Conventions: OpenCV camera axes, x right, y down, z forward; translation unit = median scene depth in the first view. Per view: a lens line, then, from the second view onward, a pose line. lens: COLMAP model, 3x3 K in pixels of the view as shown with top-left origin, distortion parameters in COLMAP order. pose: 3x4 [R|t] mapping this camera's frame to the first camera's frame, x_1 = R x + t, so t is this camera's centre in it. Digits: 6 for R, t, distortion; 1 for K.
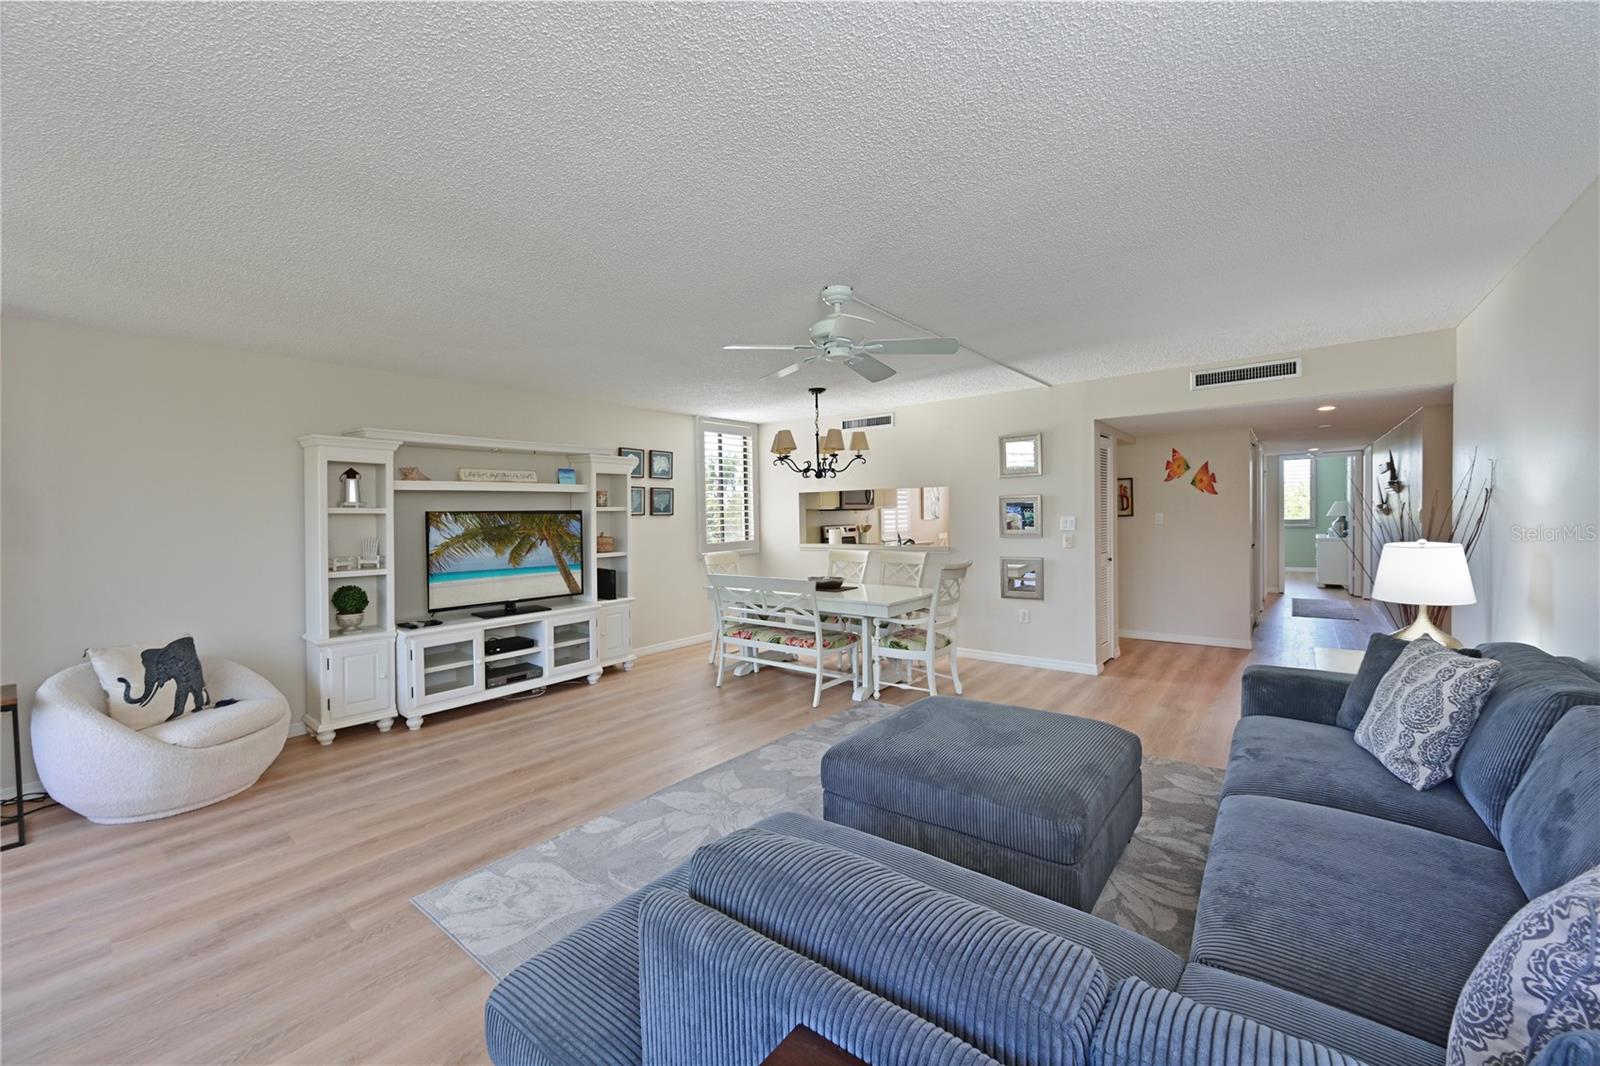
lens RADIAL K [[617.8, 0, 800.0], [0, 617.8, 533.0], [0, 0, 1]] dist [0.000251, -0.000006]
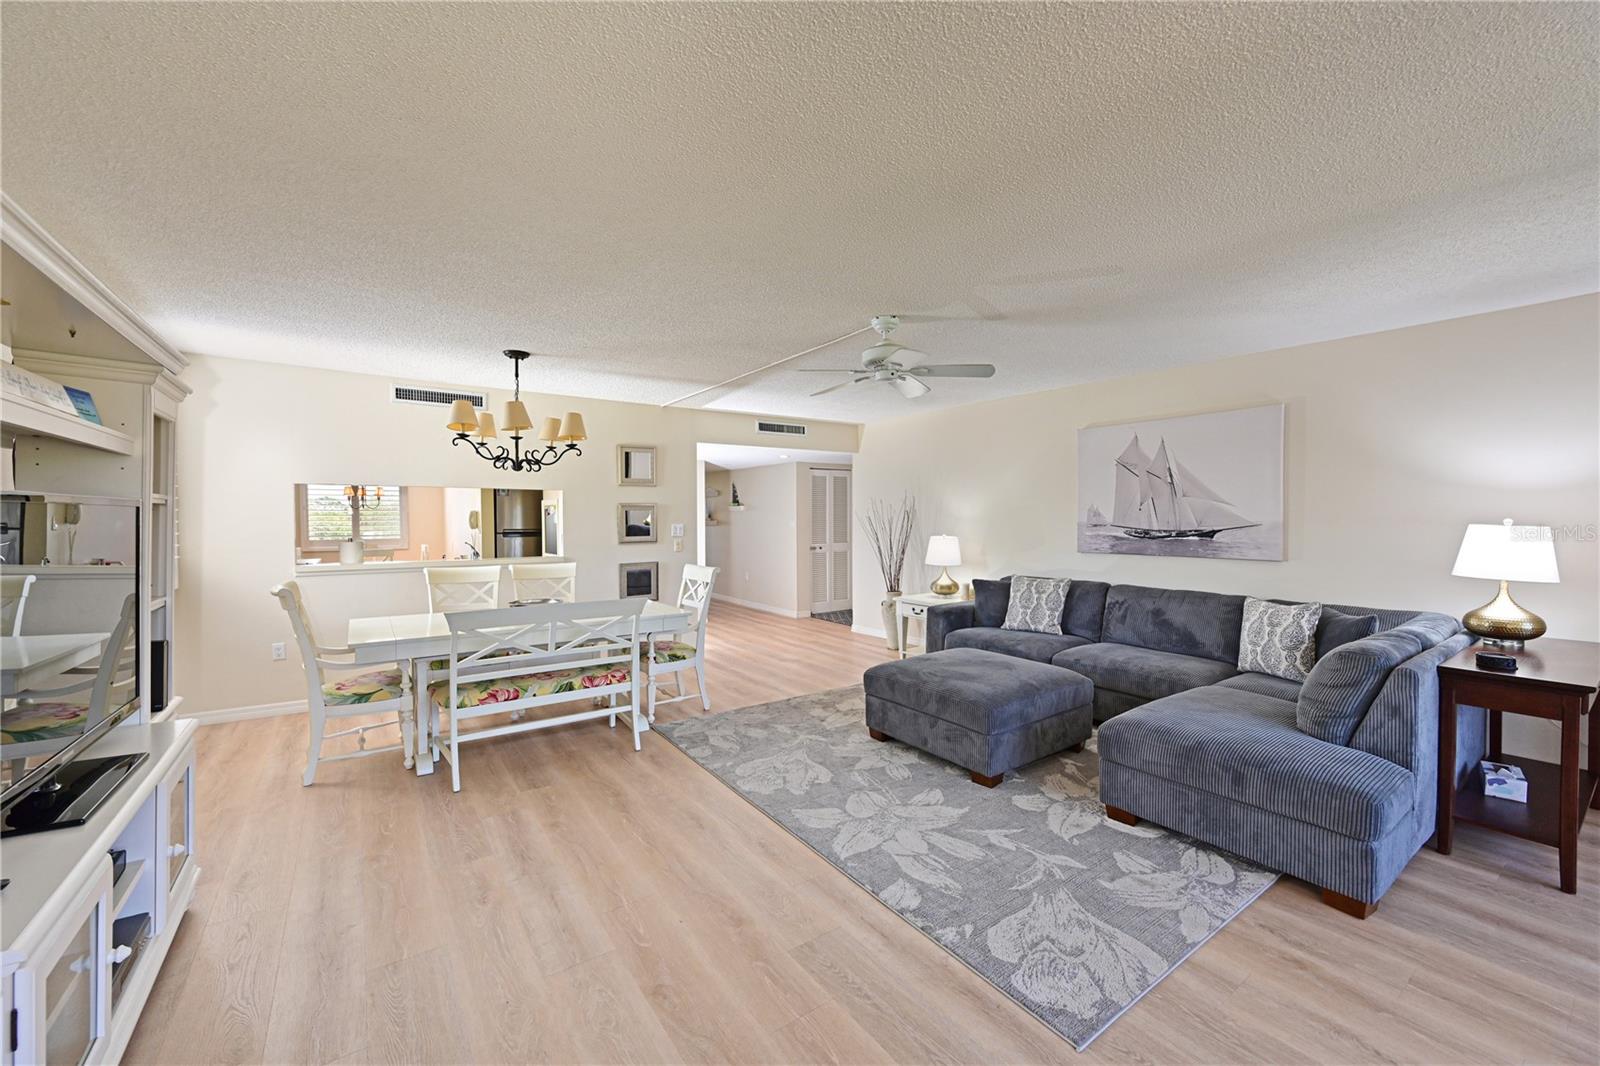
lens RADIAL K [[624.9, 0, 780.3], [0, 624.9, 539.0], [0, 0, 1]] dist [-0.001660, -0.000176]
pose [[0.302457, -0.014553, 0.953052, -0.674681], [0.027364, 0.999604, 0.006580, -0.001924], [-0.952770, 0.024089, 0.302736, 0.526691]]
